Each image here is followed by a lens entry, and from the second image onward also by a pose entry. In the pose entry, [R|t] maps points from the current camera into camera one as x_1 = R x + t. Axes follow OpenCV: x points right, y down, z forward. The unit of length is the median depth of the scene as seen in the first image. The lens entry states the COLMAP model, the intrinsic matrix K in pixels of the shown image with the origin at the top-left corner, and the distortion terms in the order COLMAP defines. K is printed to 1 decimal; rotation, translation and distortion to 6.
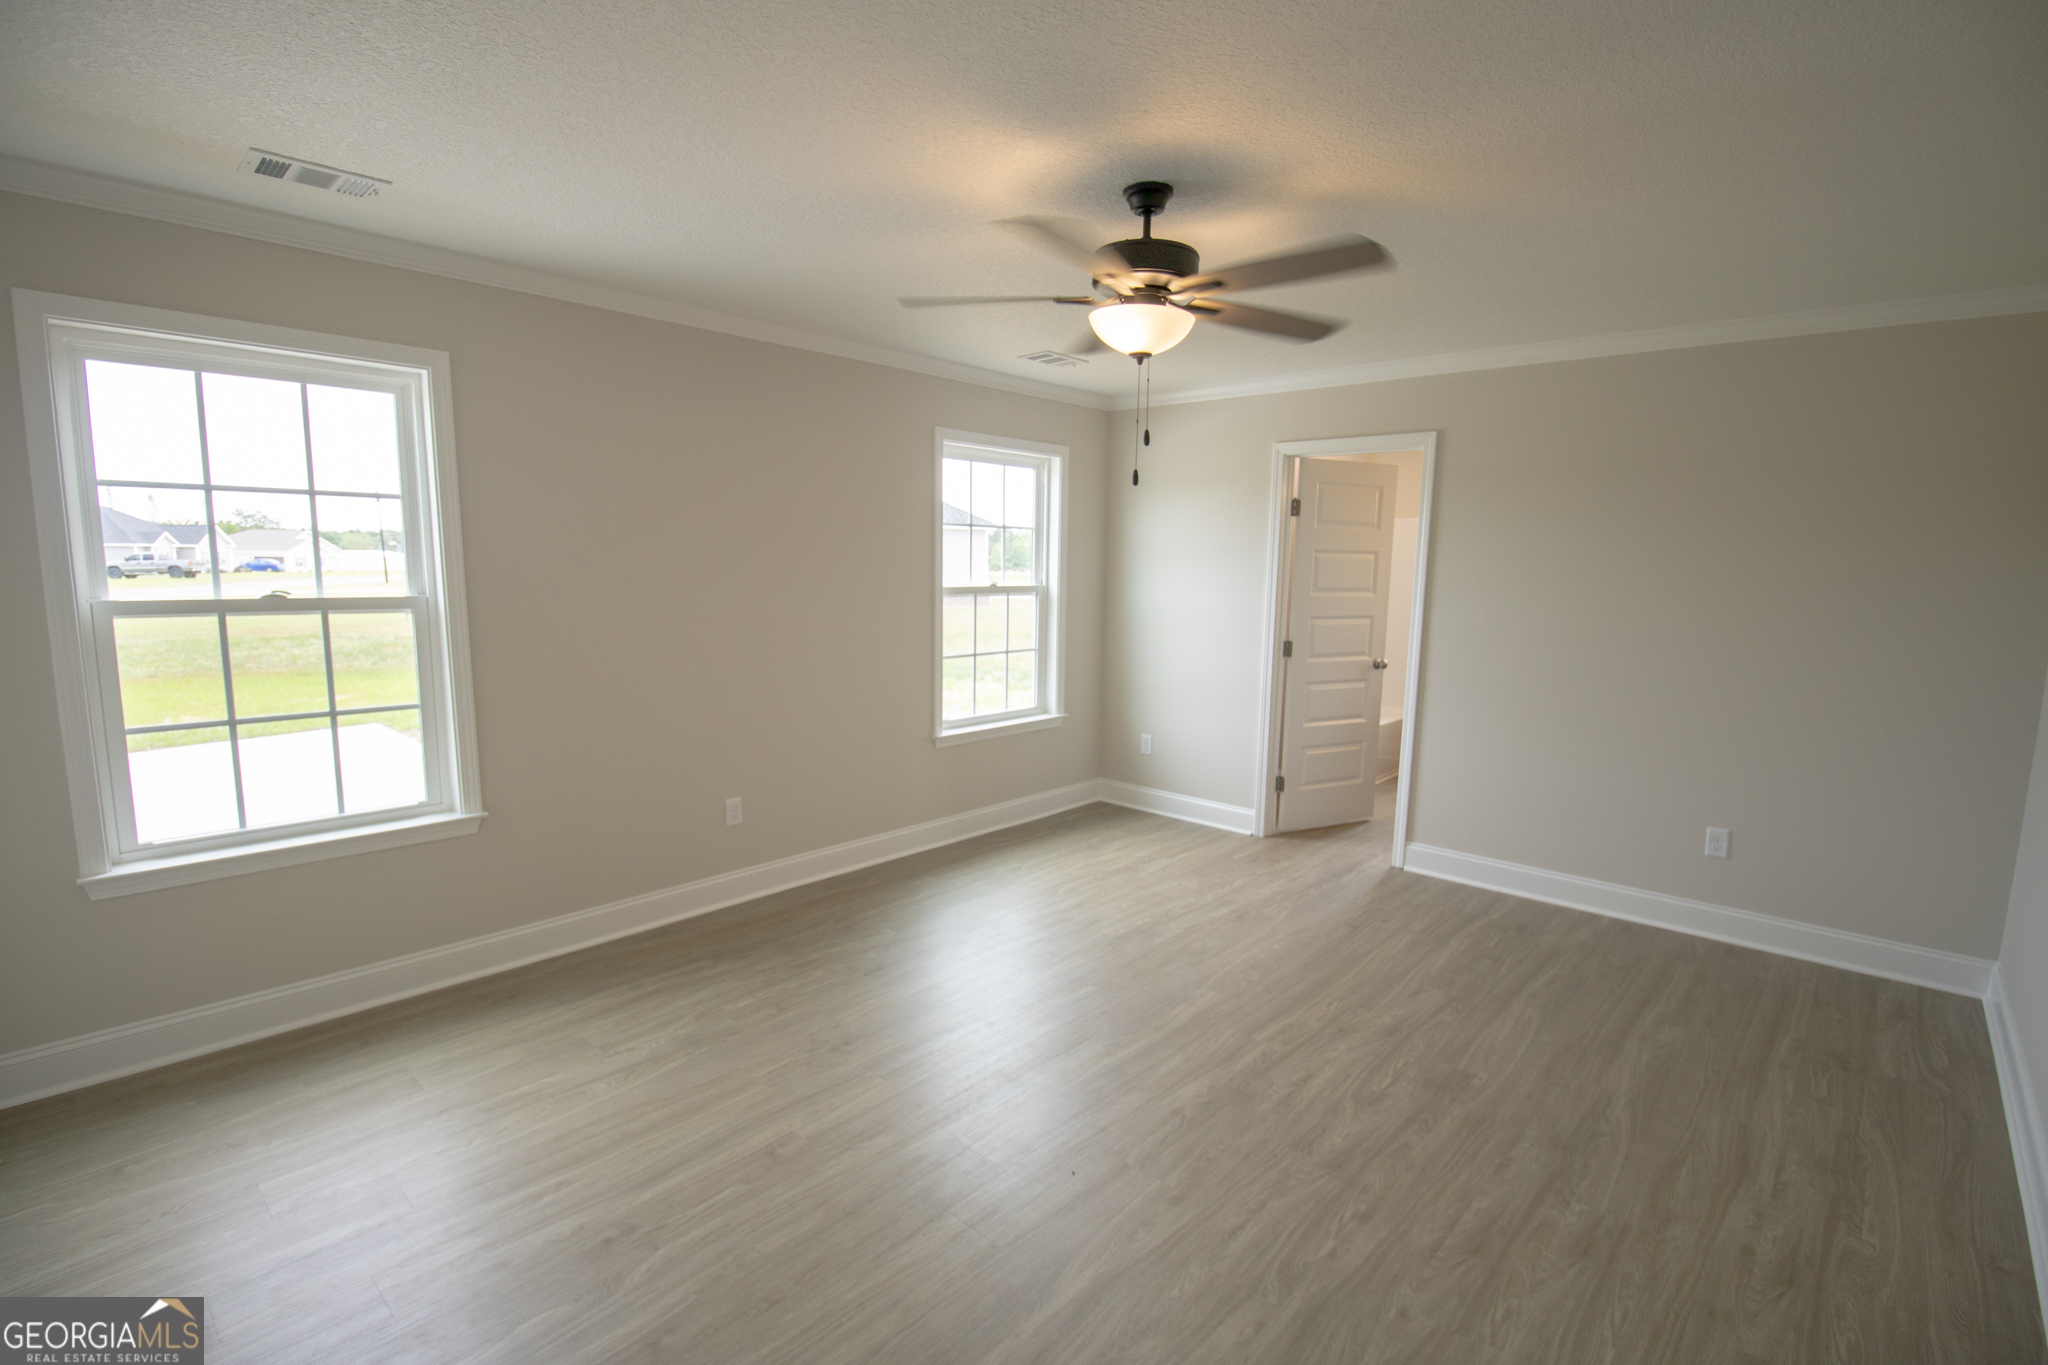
lens RADIAL K [[946.7, 0, 1036.4], [0, 946.7, 685.5], [0, 0, 1]] dist [0.001851, -0.011727]
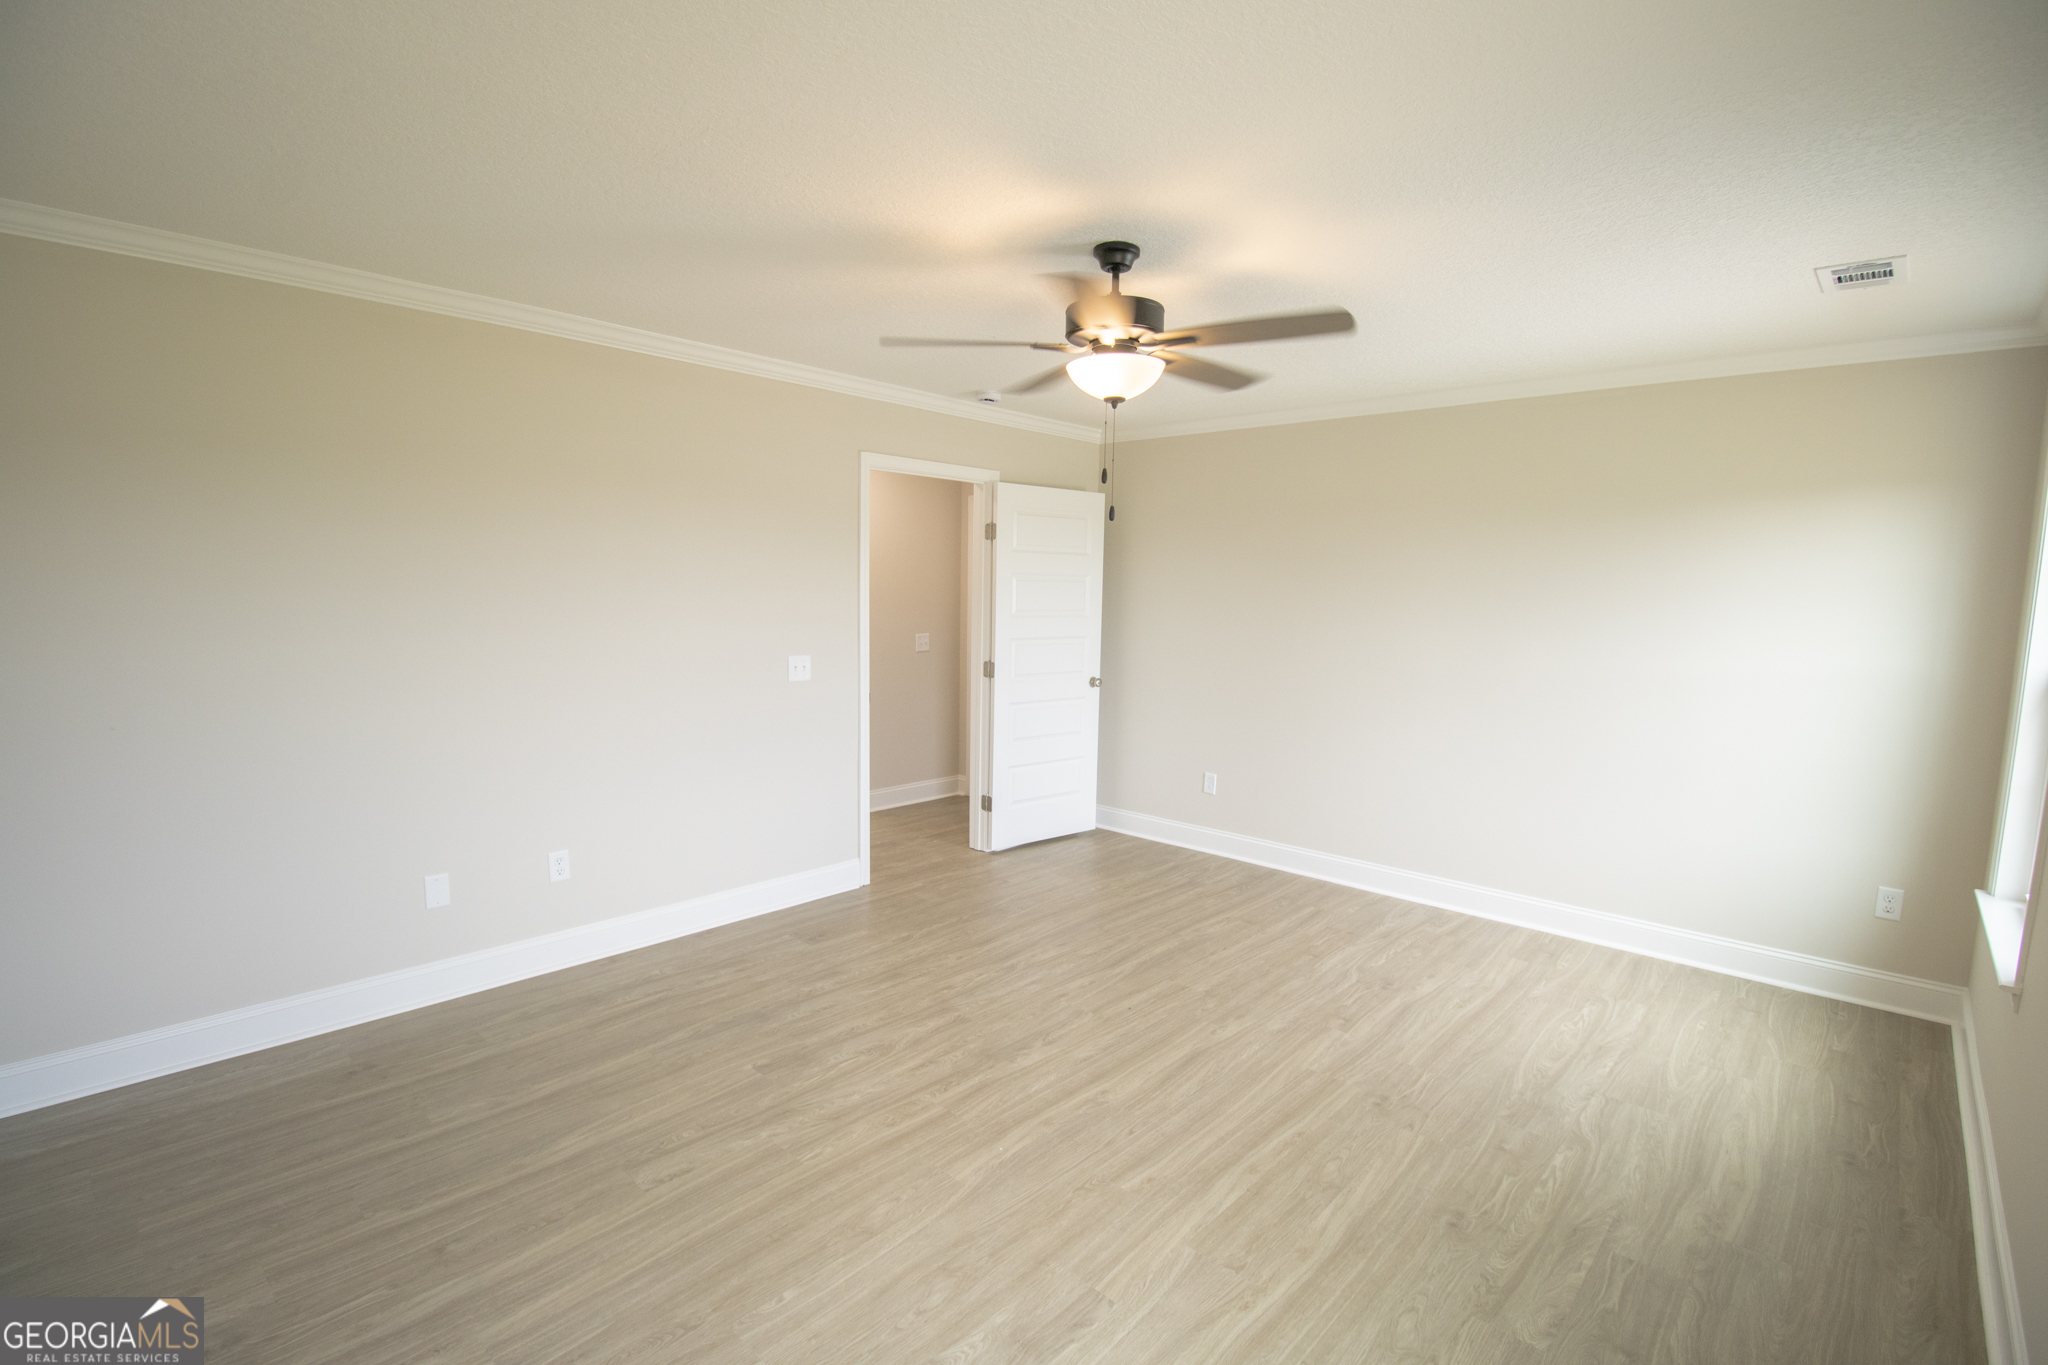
lens RADIAL K [[946.7, 0, 1036.4], [0, 946.7, 685.5], [0, 0, 1]] dist [0.001851, -0.011727]
pose [[-0.999298, -0.037457, -0.000664, 0.177409], [-0.036556, 0.971084, 0.235924, -0.270457], [-0.008192, 0.235783, -0.971771, 2.012974]]
